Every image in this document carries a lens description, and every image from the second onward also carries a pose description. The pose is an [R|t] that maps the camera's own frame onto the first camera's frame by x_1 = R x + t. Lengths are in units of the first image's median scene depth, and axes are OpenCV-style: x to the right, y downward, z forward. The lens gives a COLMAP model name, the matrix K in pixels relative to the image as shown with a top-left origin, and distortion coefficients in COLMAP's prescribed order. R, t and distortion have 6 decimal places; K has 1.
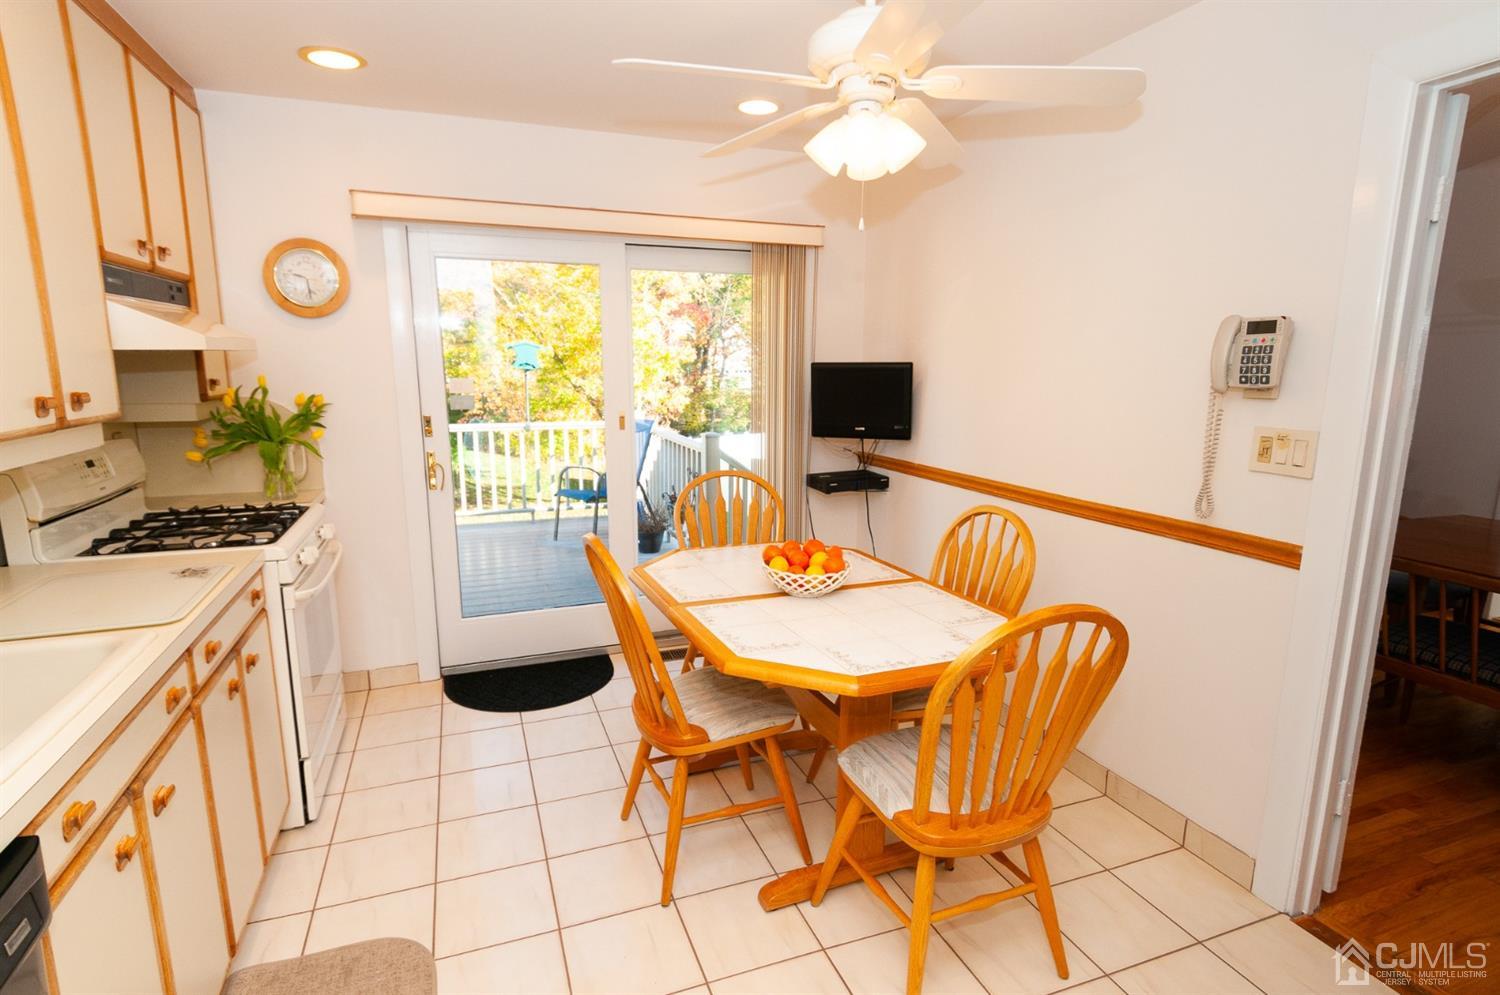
lens RADIAL K [[772.8, 0, 754.2], [0, 772.8, 498.0], [0, 0, 1]] dist [0.002734, -0.005109]
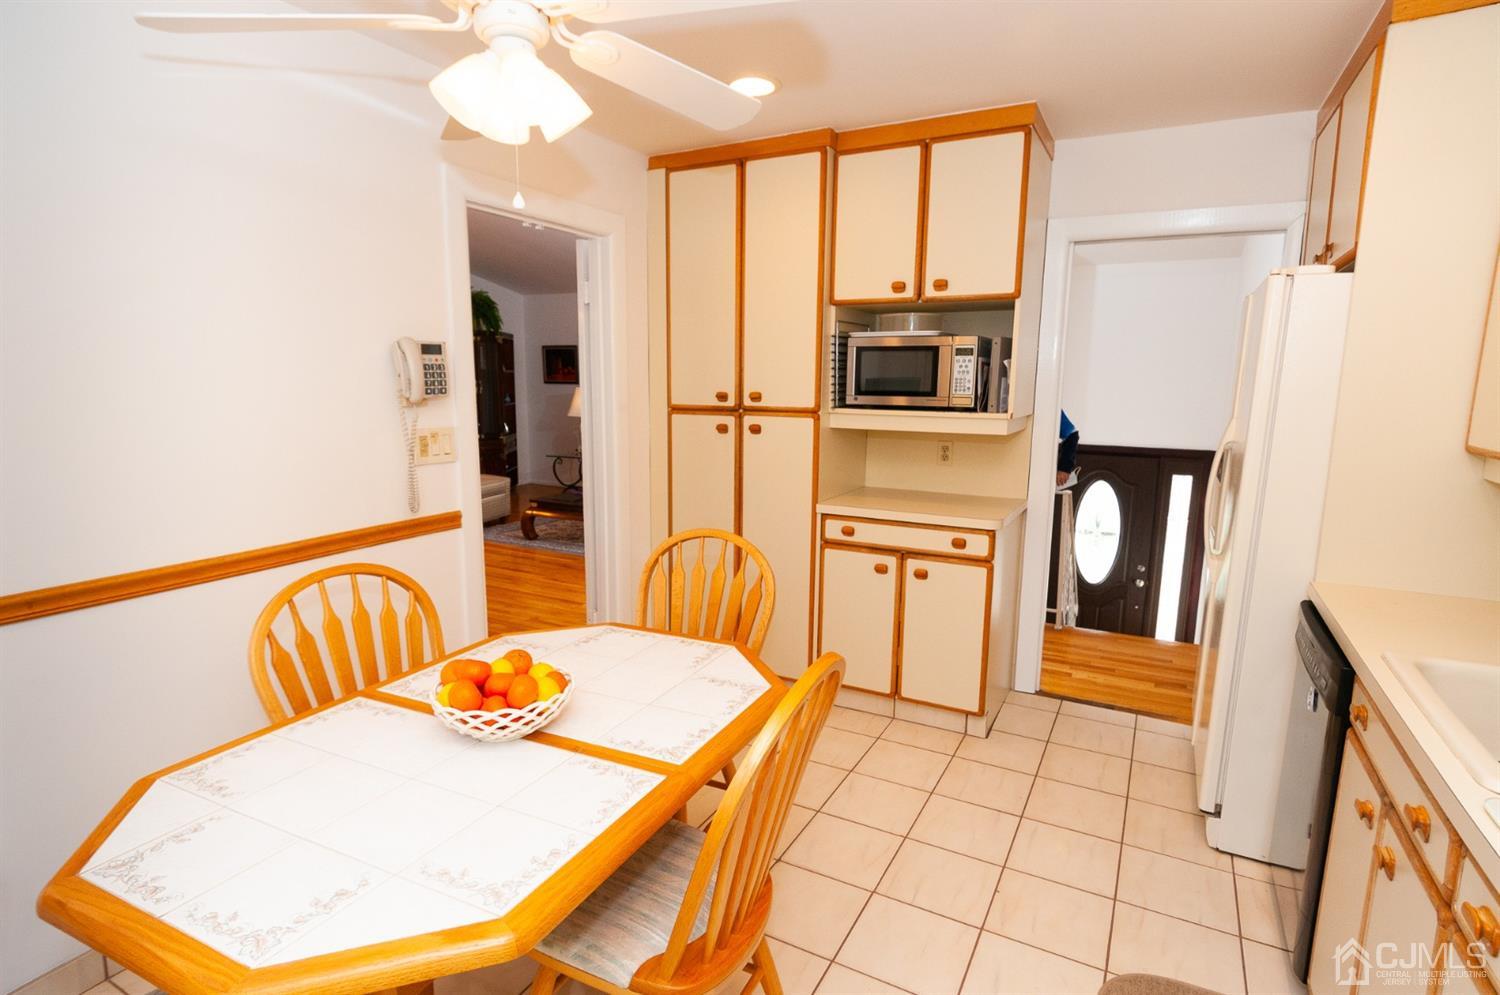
lens RADIAL K [[772.8, 0, 750.6], [0, 772.8, 506.3], [0, 0, 1]] dist [0.002734, -0.005109]
pose [[-0.666009, -0.132255, 0.734126, -0.635729], [0.120803, 0.952043, 0.281107, -0.263714], [-0.736097, 0.275904, -0.618092, 1.439318]]
